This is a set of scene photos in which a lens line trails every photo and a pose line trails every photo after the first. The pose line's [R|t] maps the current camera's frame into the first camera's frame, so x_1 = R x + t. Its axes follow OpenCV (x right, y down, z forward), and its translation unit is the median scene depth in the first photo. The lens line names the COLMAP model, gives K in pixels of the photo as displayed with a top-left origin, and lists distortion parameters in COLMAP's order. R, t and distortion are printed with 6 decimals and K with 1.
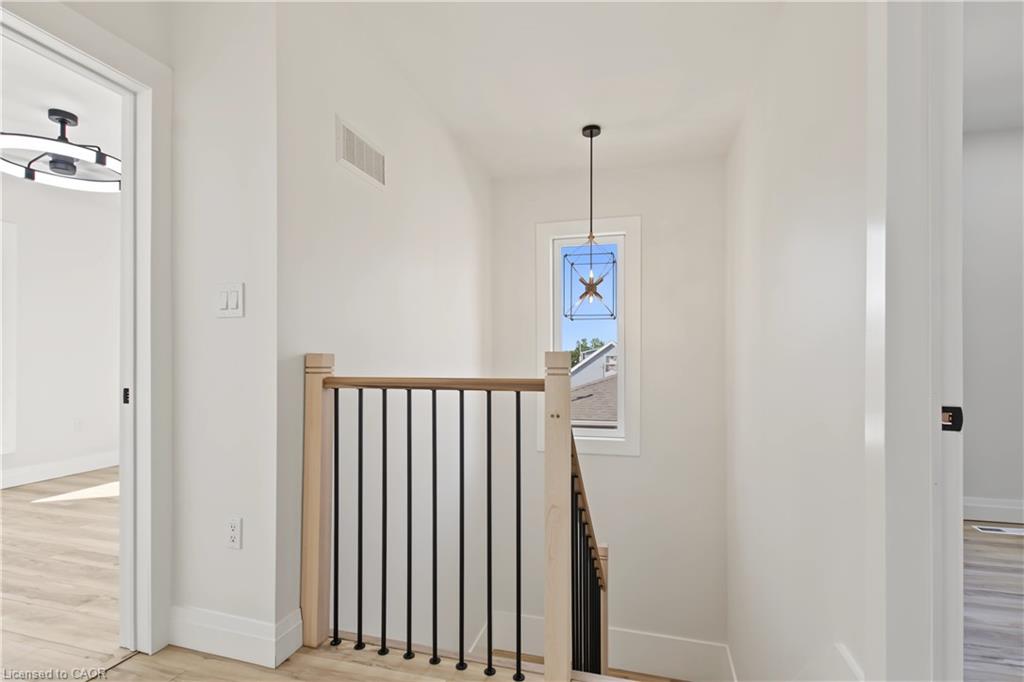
lens RADIAL K [[489.9, 0, 510.9], [0, 489.9, 349.2], [0, 0, 1]] dist [0.001731, -0.001153]
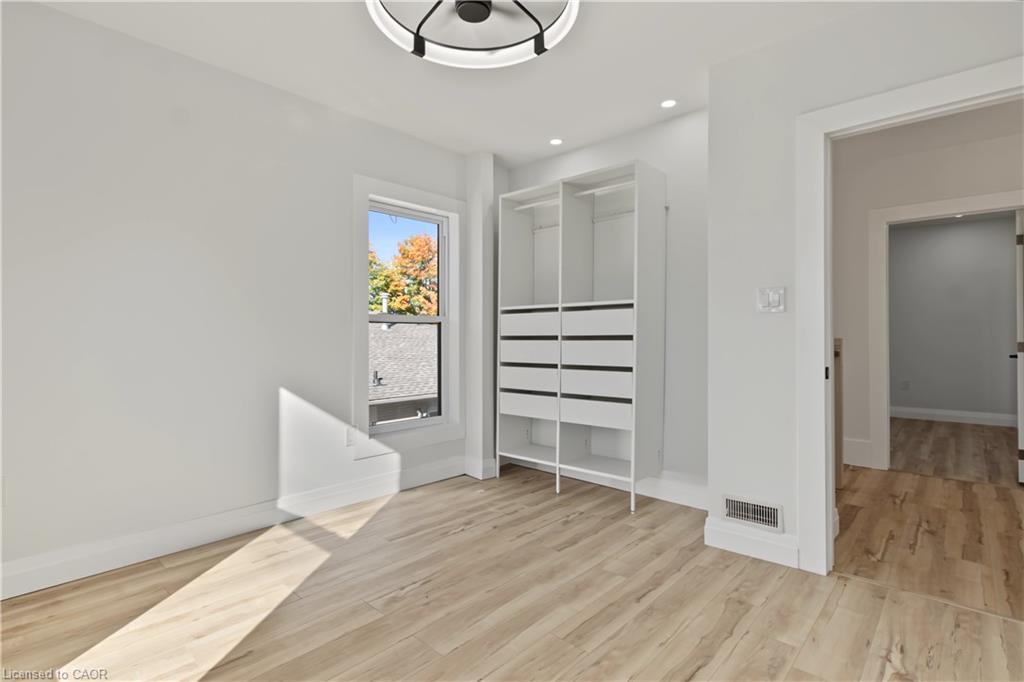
lens RADIAL K [[489.9, 0, 512.7], [0, 489.9, 340.4], [0, 0, 1]] dist [0.001731, -0.001153]
pose [[0.454846, -0.005415, 0.890554, -1.375395], [-0.003834, 0.999960, 0.008038, 0.002530], [-0.890562, -0.007071, 0.454807, 0.696909]]
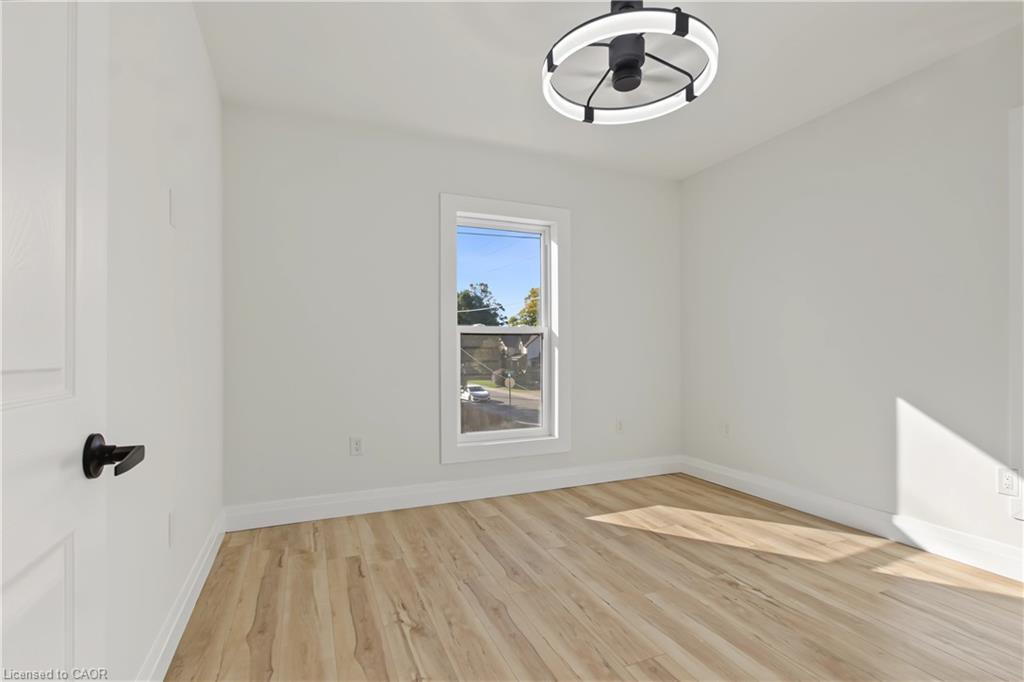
lens RADIAL K [[489.9, 0, 507.6], [0, 489.9, 348.8], [0, 0, 1]] dist [0.001731, -0.001153]
pose [[0.625906, 0.003689, -0.779890, -0.477344], [0.003392, 0.999966, 0.007453, 0.010866], [0.779891, -0.007311, 0.625873, 0.429798]]
